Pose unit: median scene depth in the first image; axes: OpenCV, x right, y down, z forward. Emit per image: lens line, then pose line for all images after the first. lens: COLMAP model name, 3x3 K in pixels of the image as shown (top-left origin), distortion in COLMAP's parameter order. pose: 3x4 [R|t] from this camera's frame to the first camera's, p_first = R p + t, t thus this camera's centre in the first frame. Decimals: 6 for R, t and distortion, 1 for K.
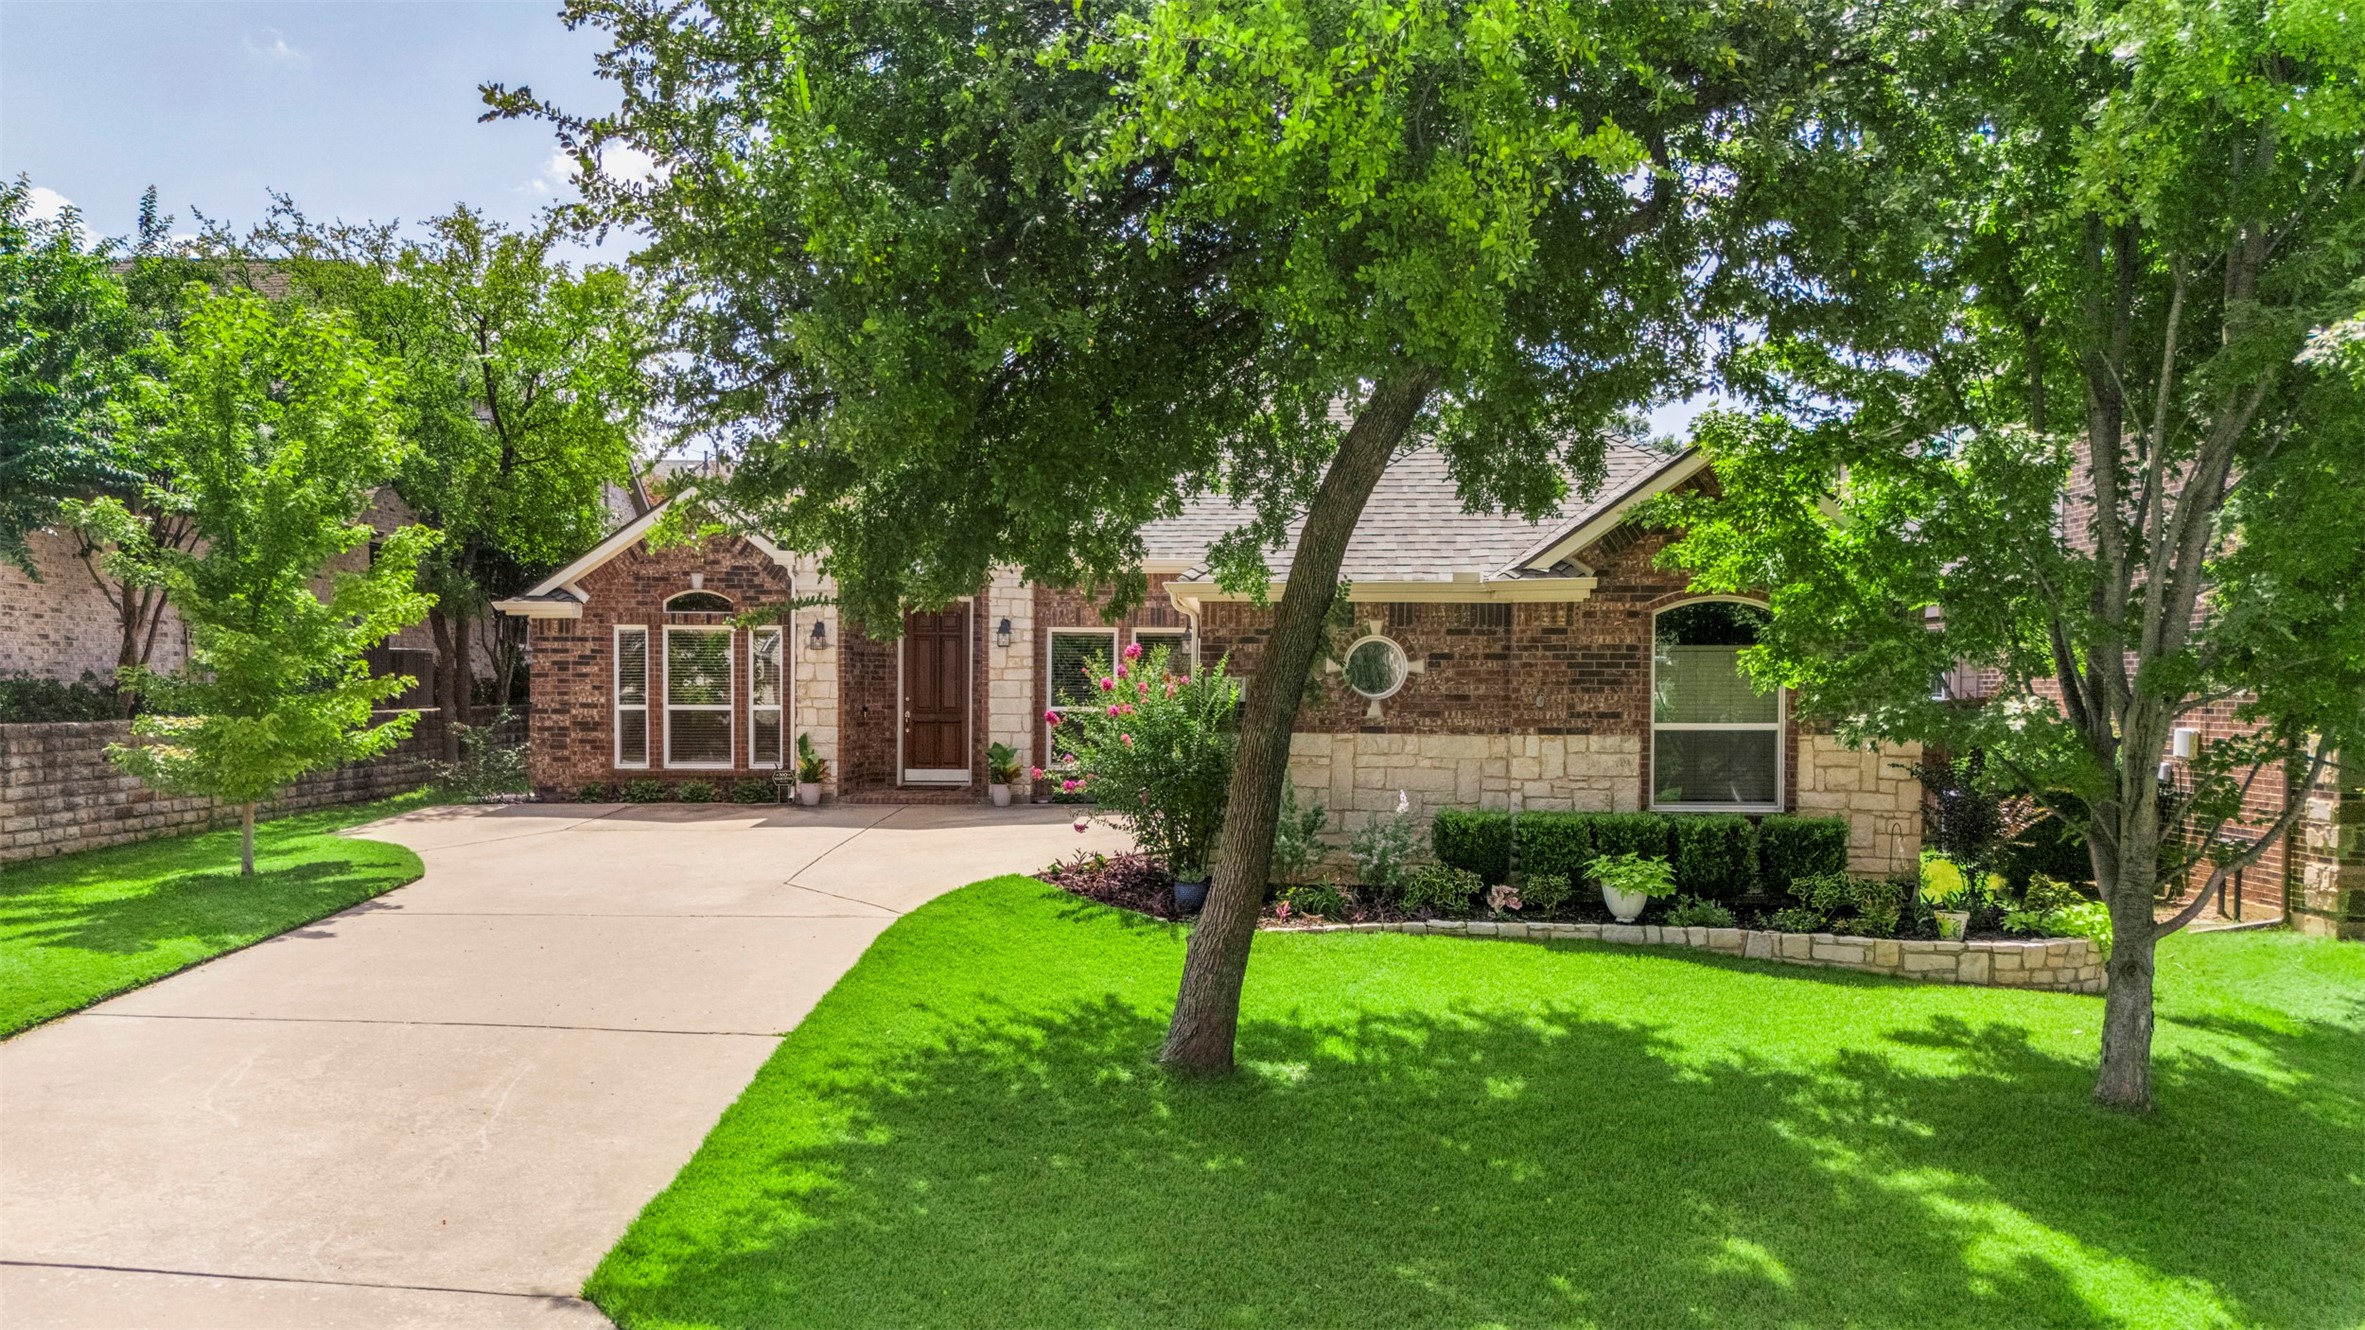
lens RADIAL K [[1794.0, 0, 1161.8], [0, 1794.0, 662.7], [0, 0, 1]] dist [0.056018, 0.000470]
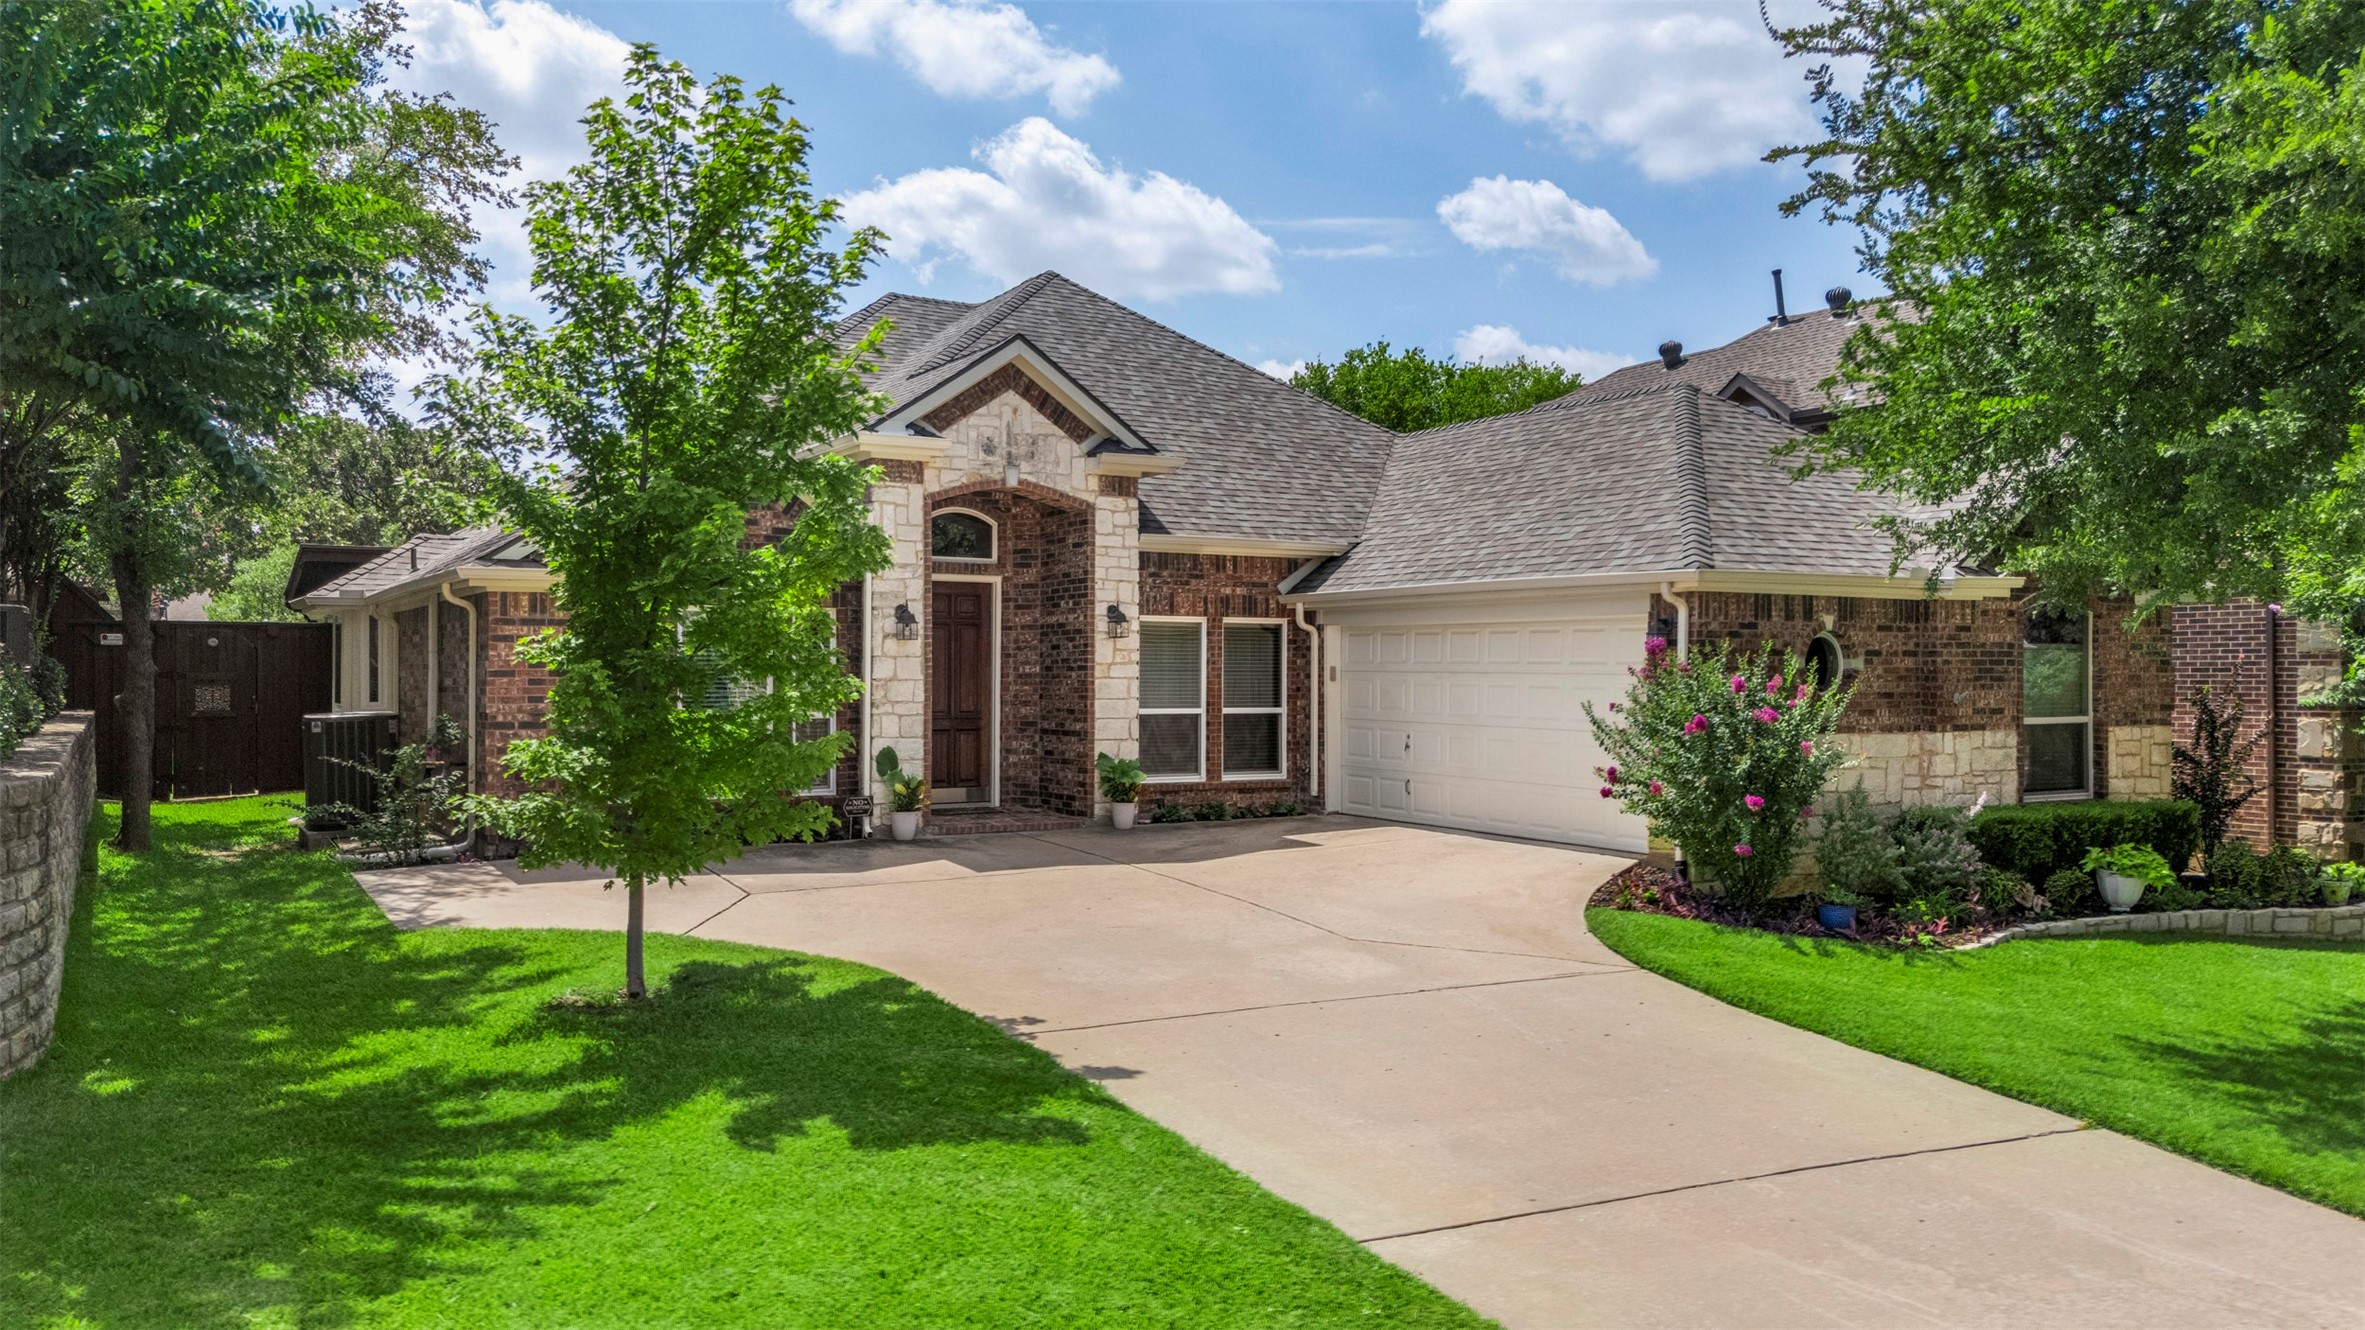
lens RADIAL K [[1794.0, 0, 1161.8], [0, 1794.0, 662.7], [0, 0, 1]] dist [0.056018, 0.000470]
pose [[0.838387, 0.000251, 0.545076, -0.712649], [-0.002970, 0.999987, 0.004108, -0.001246], [-0.545068, -0.005063, 0.838377, 0.389478]]
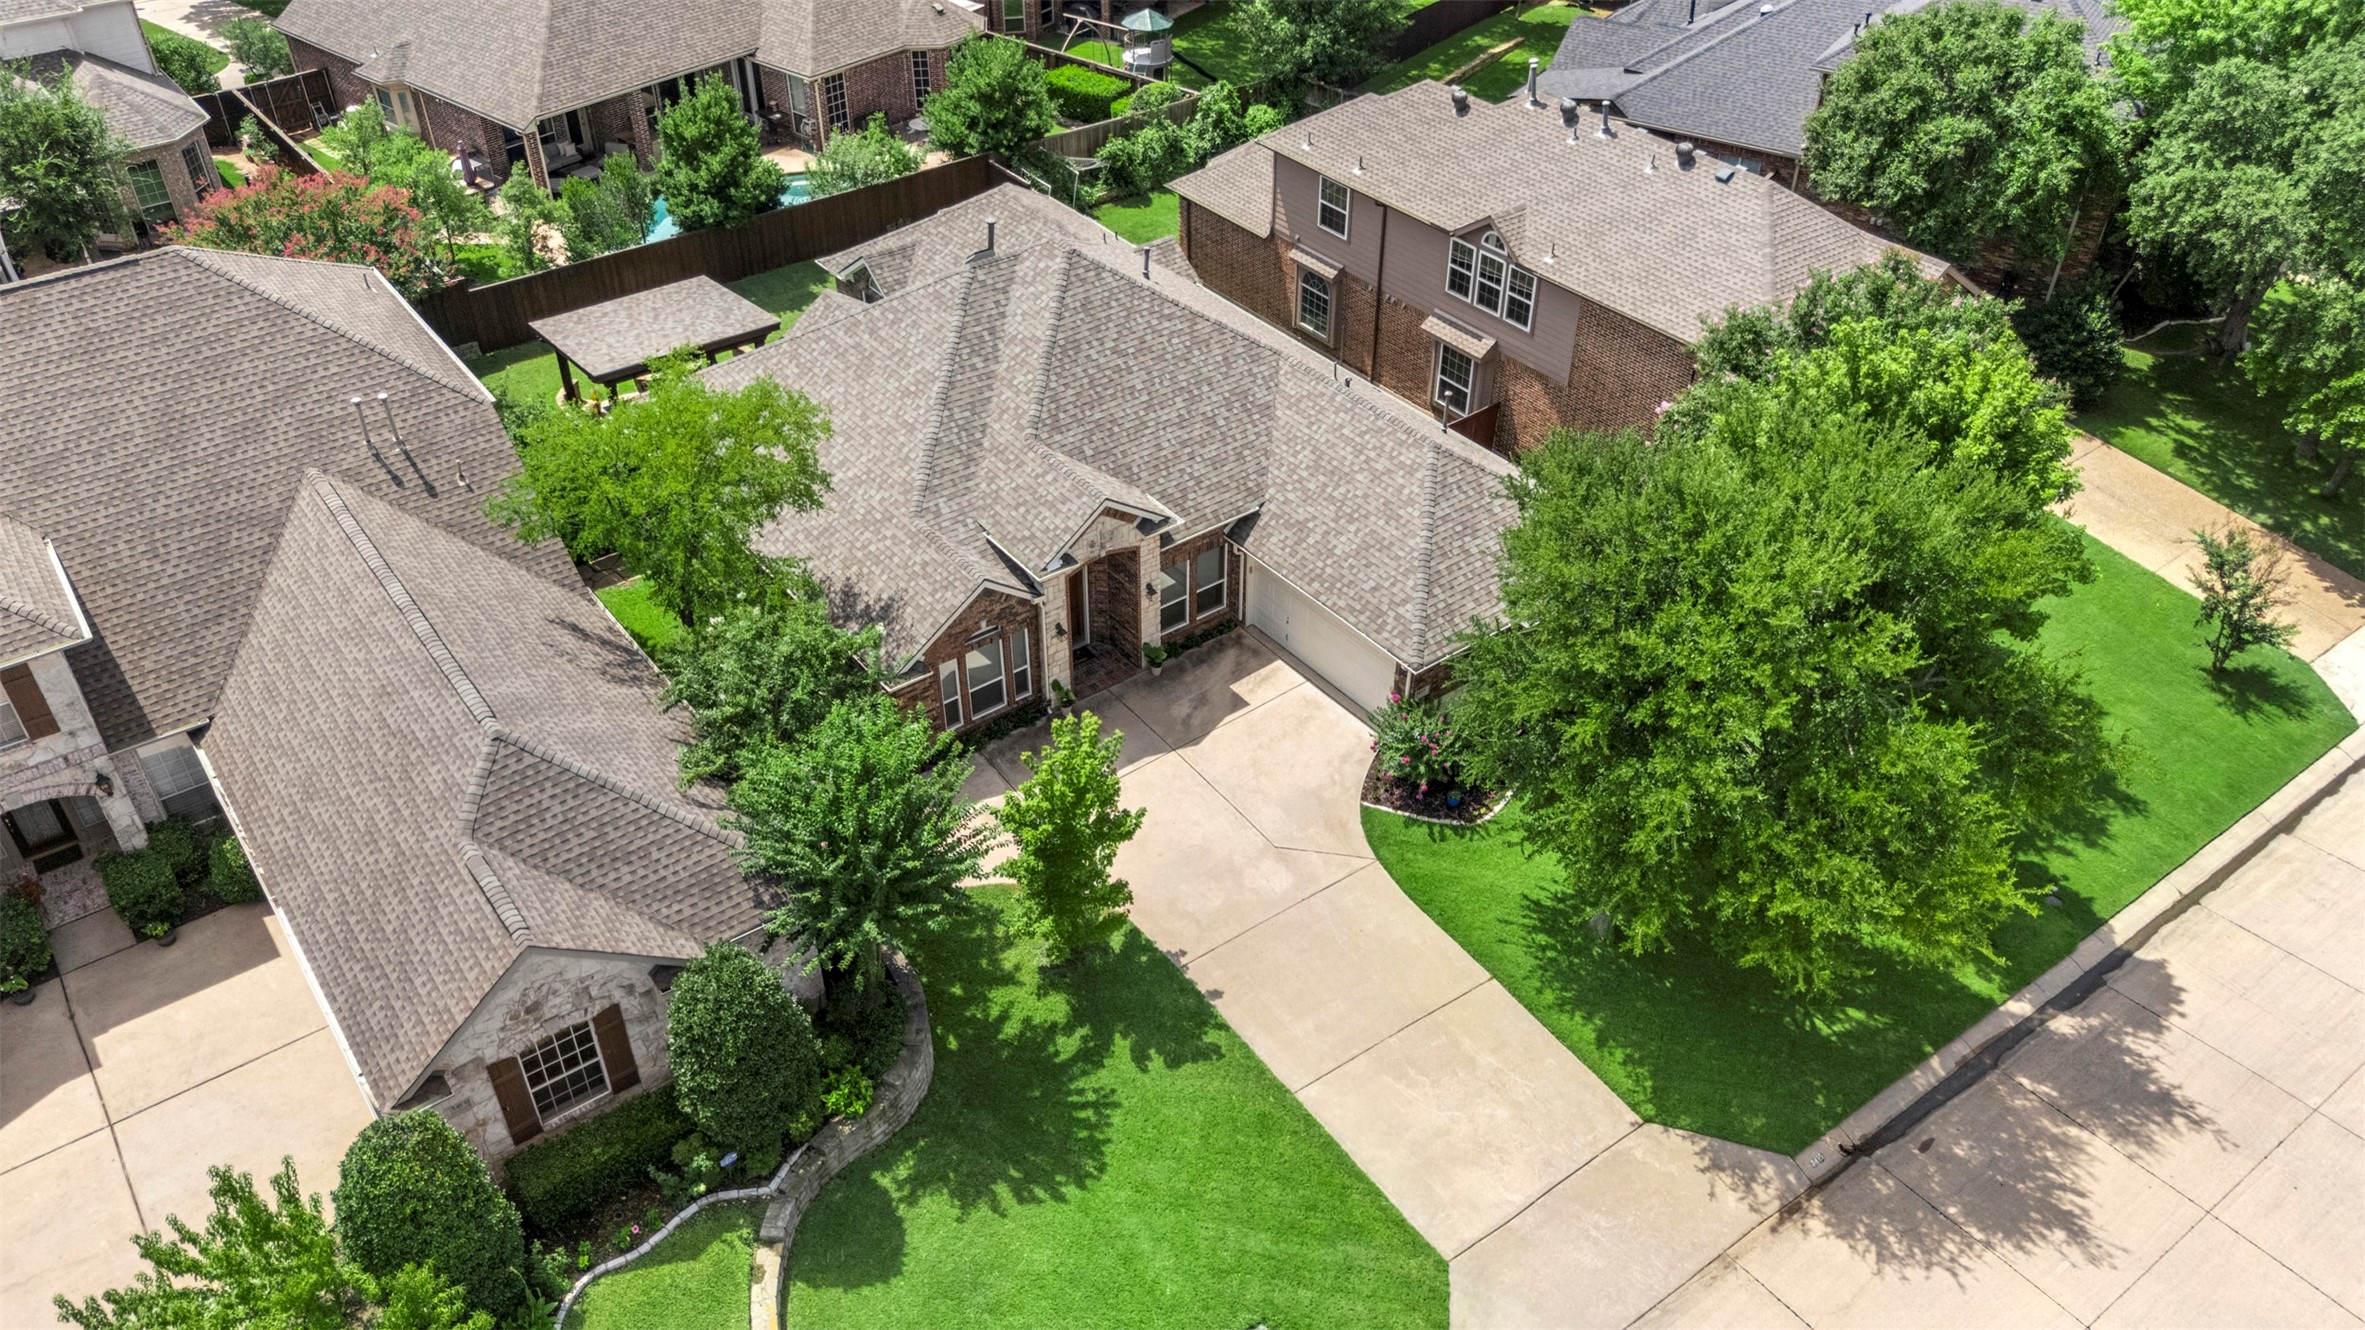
lens RADIAL K [[1794.0, 0, 1161.8], [0, 1794.0, 662.7], [0, 0, 1]] dist [0.056018, 0.000470]
pose [[0.773591, -0.389167, 0.500106, -1.313942], [-0.001020, 0.788436, 0.615115, -1.386694], [-0.633685, -0.476358, 0.609530, -0.123350]]
